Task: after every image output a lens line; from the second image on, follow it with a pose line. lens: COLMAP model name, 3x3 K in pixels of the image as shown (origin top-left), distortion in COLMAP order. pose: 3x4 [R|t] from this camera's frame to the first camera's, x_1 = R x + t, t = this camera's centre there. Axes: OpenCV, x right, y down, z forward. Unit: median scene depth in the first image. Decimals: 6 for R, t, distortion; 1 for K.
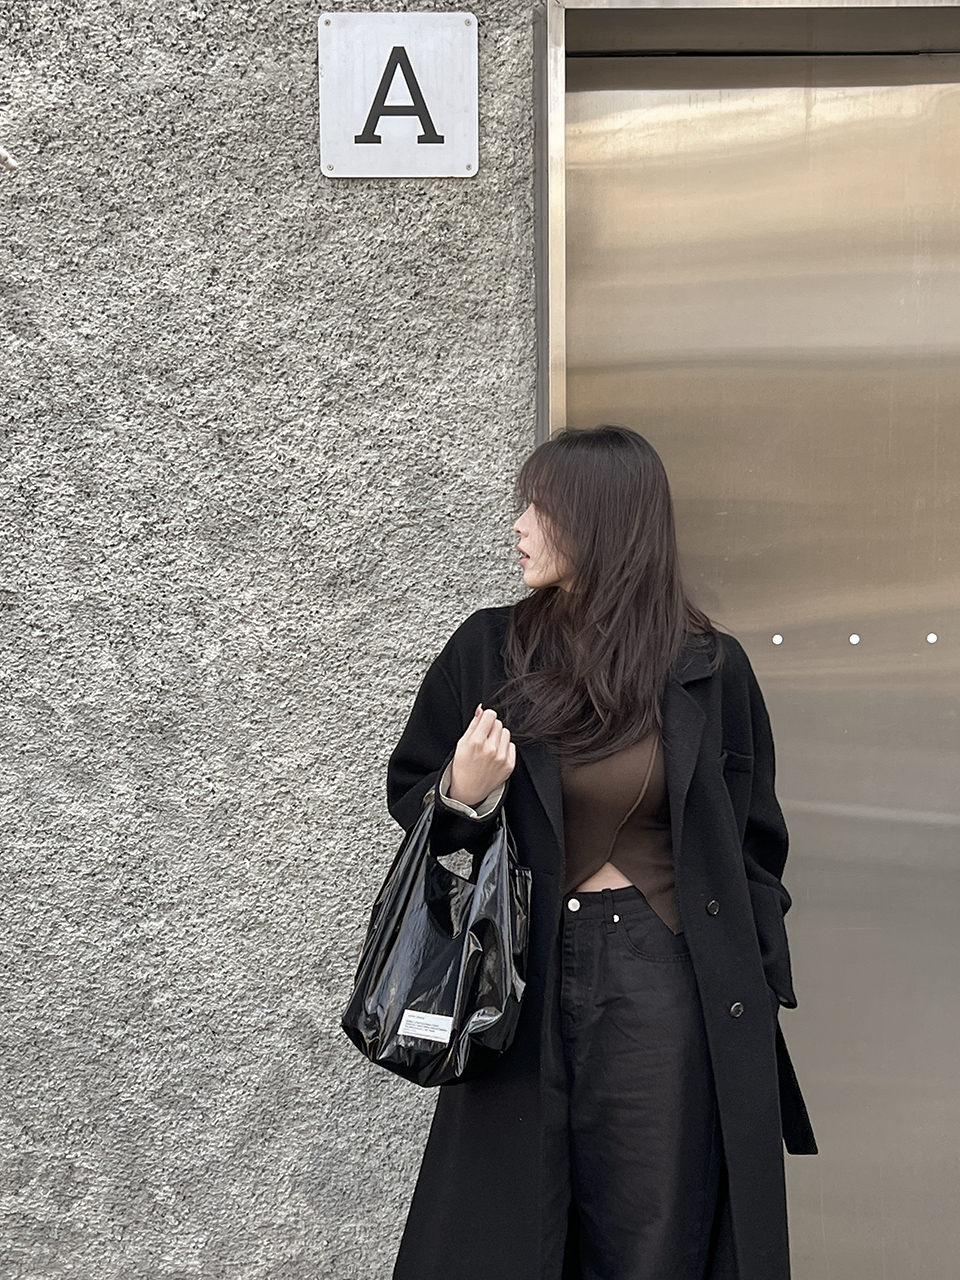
lens RADIAL K [[1857.5, 0, 480.0], [0, 1857.5, 640.0], [0, 0, 1]] dist [-0.014285, 0.058185]
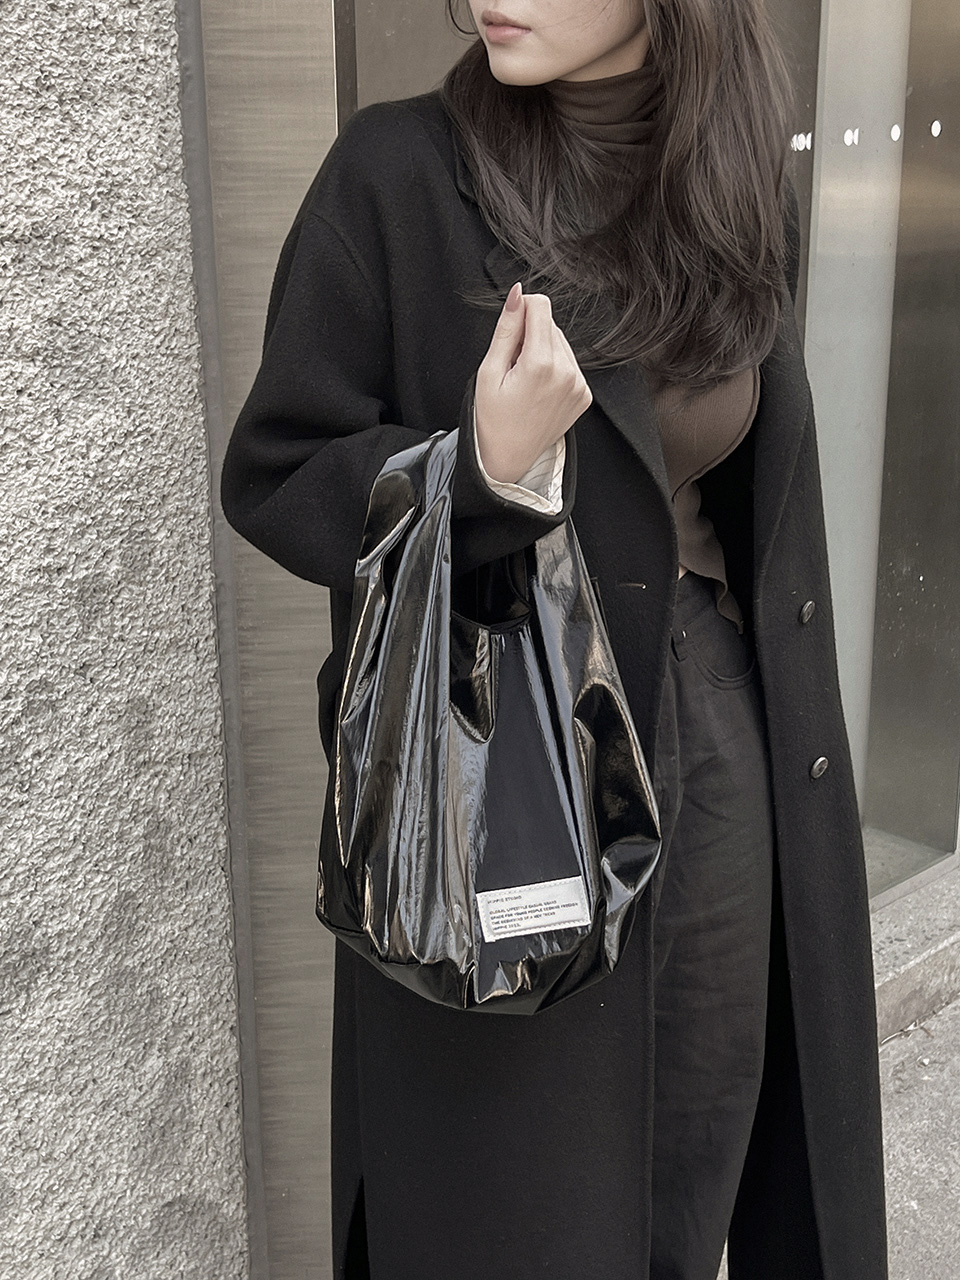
lens RADIAL K [[1857.5, 0, 480.0], [0, 1857.5, 640.0], [0, 0, 1]] dist [-0.014285, 0.058185]
pose [[0.693718, -0.220691, 0.685603, -0.320073], [0.071461, 0.968293, 0.239379, 0.004912], [-0.716693, -0.117067, 0.687493, 0.542394]]
